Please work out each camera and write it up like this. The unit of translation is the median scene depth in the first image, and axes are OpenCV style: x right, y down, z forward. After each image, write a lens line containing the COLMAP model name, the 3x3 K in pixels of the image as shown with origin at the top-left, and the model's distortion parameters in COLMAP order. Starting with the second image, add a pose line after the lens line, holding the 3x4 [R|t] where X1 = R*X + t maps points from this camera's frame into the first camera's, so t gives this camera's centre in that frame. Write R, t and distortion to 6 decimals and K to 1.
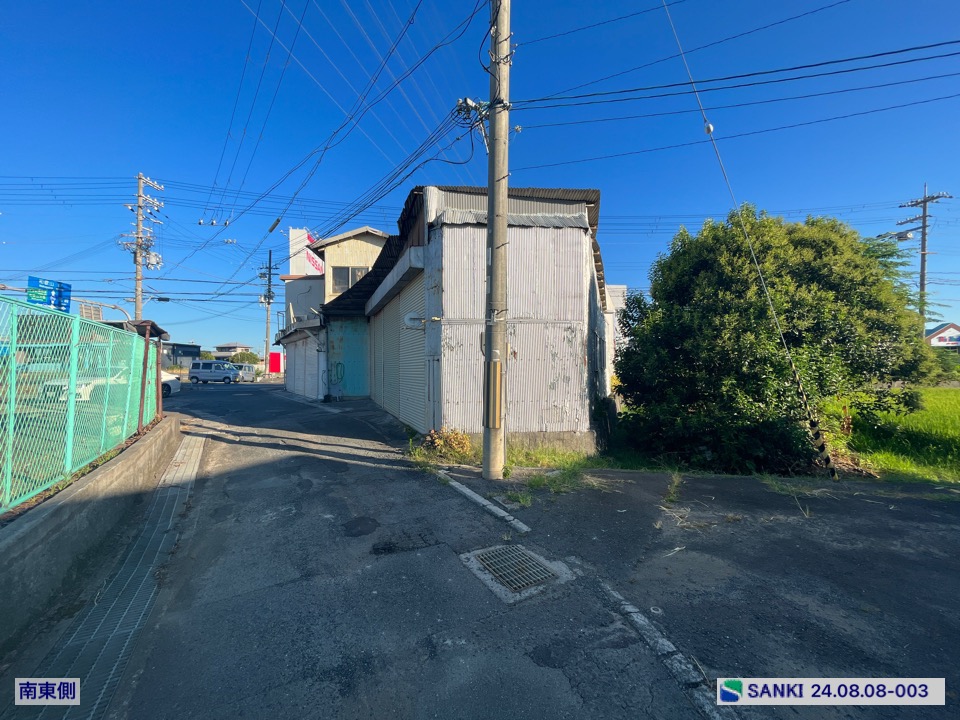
lens RADIAL K [[387.7, 0, 479.2], [0, 387.7, 363.2], [0, 0, 1]] dist [-0.002810, 0.000188]
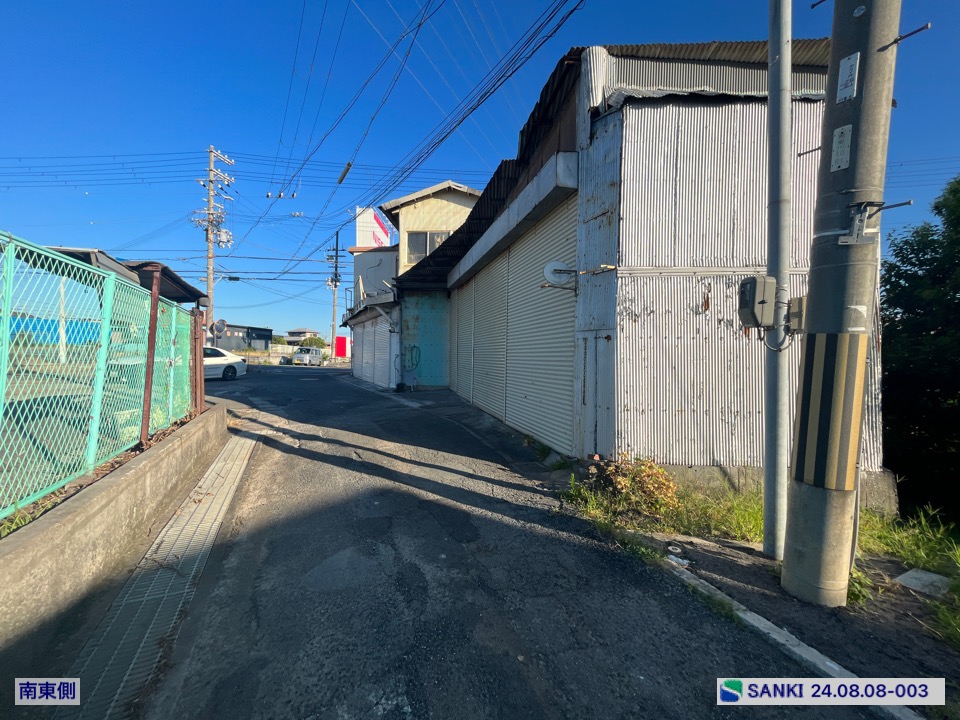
lens RADIAL K [[387.7, 0, 480.0], [0, 387.7, 364.8], [0, 0, 1]] dist [-0.002810, 0.000188]
pose [[0.990245, 0.024941, -0.137088, -0.199883], [-0.020436, 0.999207, 0.034167, 0.015559], [0.137831, -0.031032, 0.989969, 0.354771]]
